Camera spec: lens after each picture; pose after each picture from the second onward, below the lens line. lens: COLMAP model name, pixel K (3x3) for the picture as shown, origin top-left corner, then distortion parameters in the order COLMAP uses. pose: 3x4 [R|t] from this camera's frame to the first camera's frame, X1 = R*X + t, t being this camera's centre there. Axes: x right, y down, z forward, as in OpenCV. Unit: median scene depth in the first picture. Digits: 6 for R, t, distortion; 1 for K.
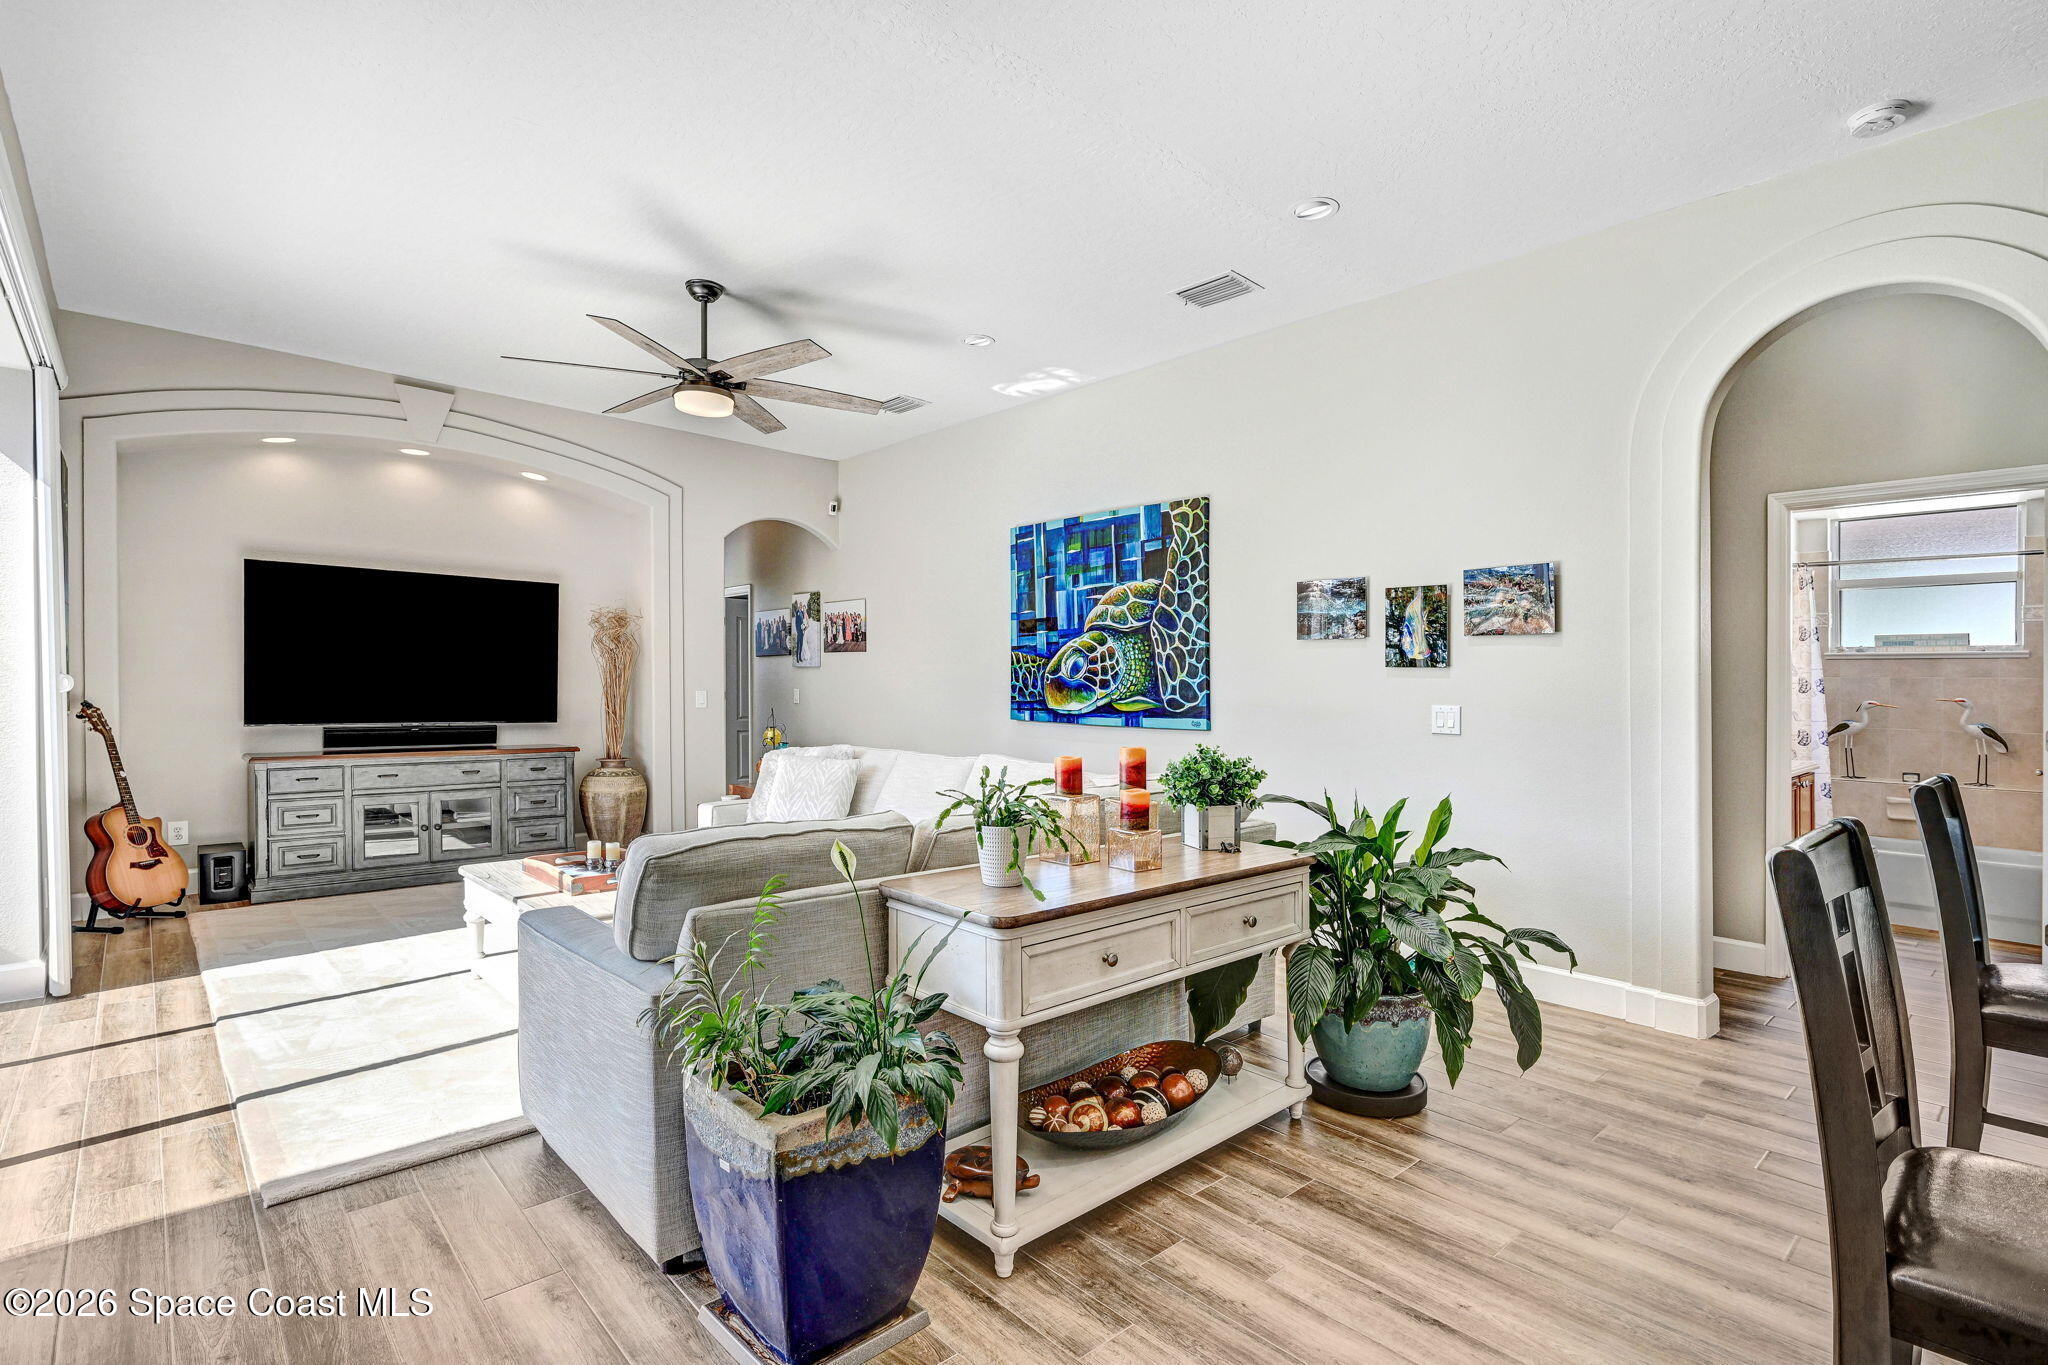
lens RADIAL K [[964.6, 0, 1058.9], [0, 964.6, 676.6], [0, 0, 1]] dist [-0.006735, -0.001381]
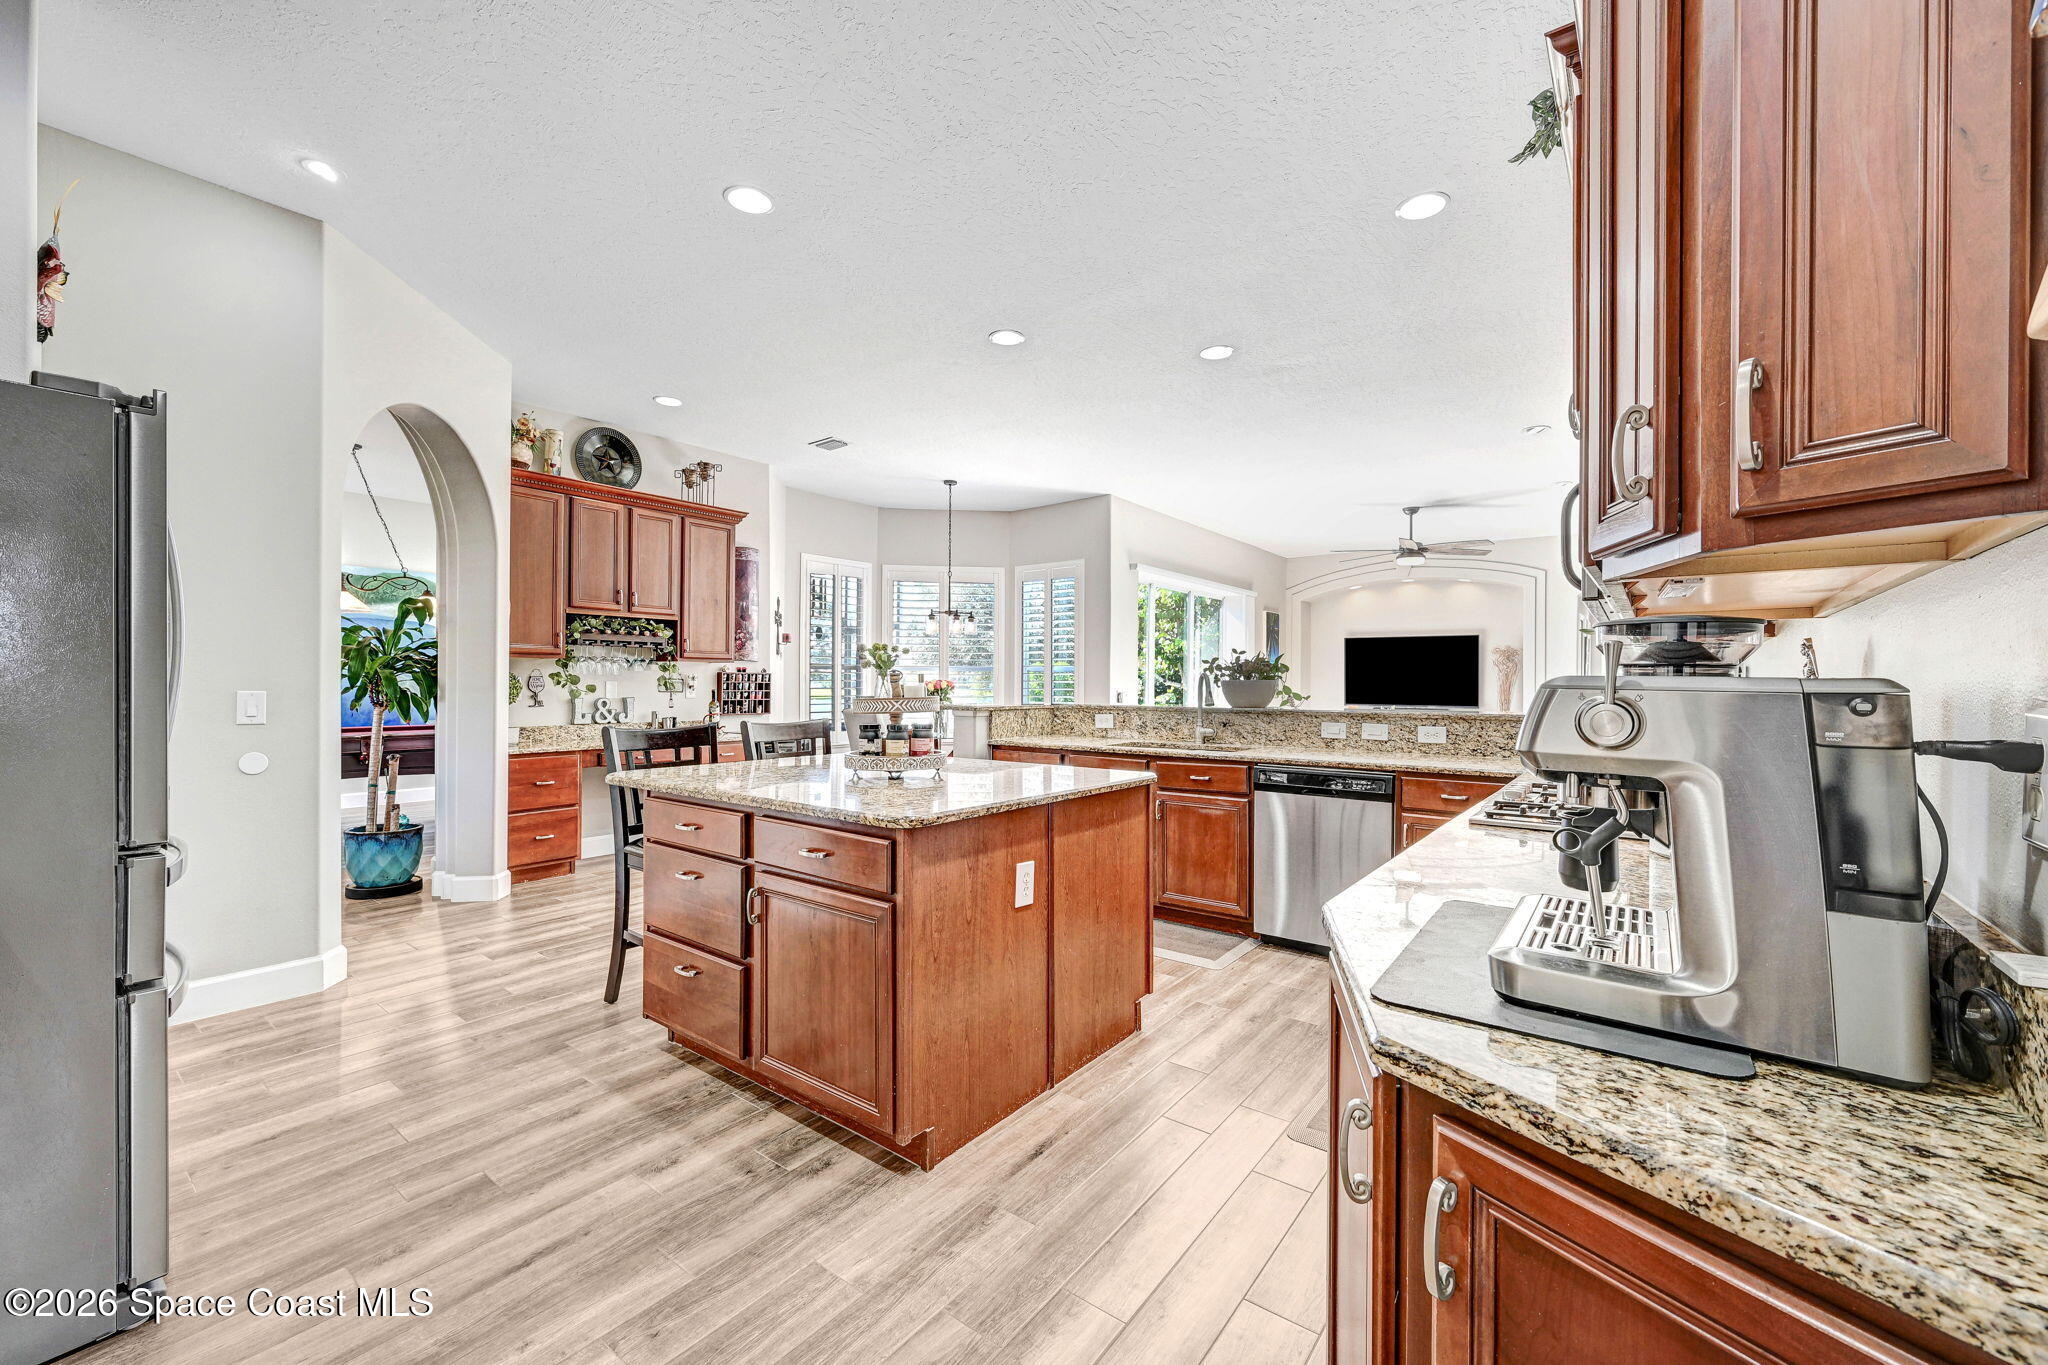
lens RADIAL K [[806.9, 0, 1028.5], [0, 806.9, 679.4], [0, 0, 1]] dist [-0.002867, 0.000080]
pose [[0.162214, -0.016294, -0.986621, 1.111845], [0.002756, 0.999867, -0.016059, 0.017200], [0.986752, -0.000114, 0.162238, -0.153953]]
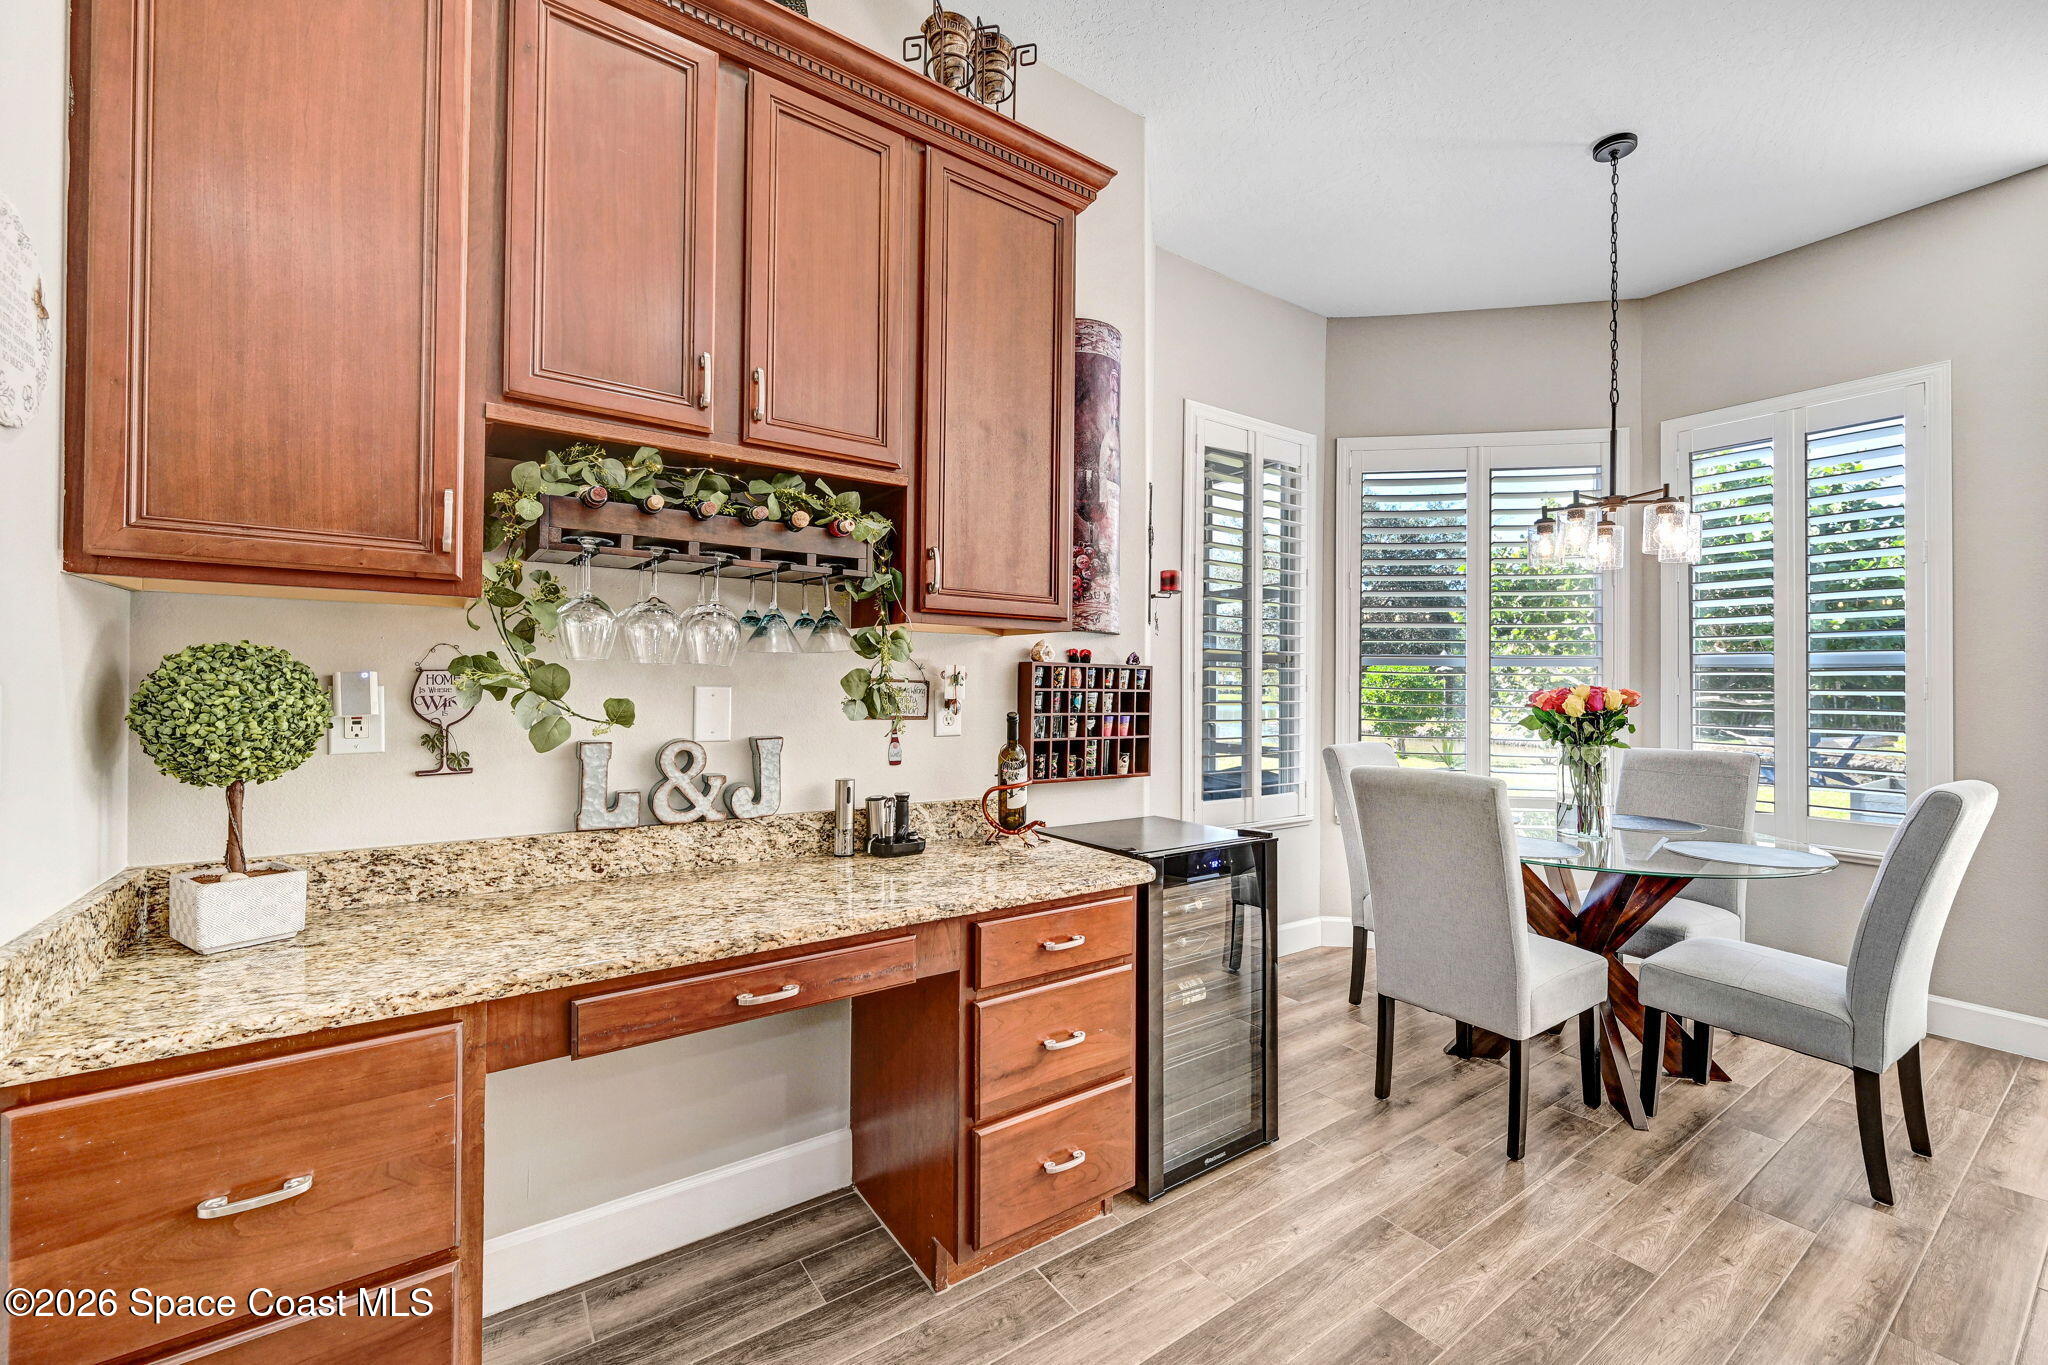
lens RADIAL K [[806.9, 0, 1031.0], [0, 806.9, 685.5], [0, 0, 1]] dist [-0.002867, 0.000080]
pose [[-0.155307, -0.009411, -0.987821, 0.306066], [-0.009906, 0.999919, -0.007969, 0.002354], [0.987817, 0.008548, -0.155387, -0.336481]]
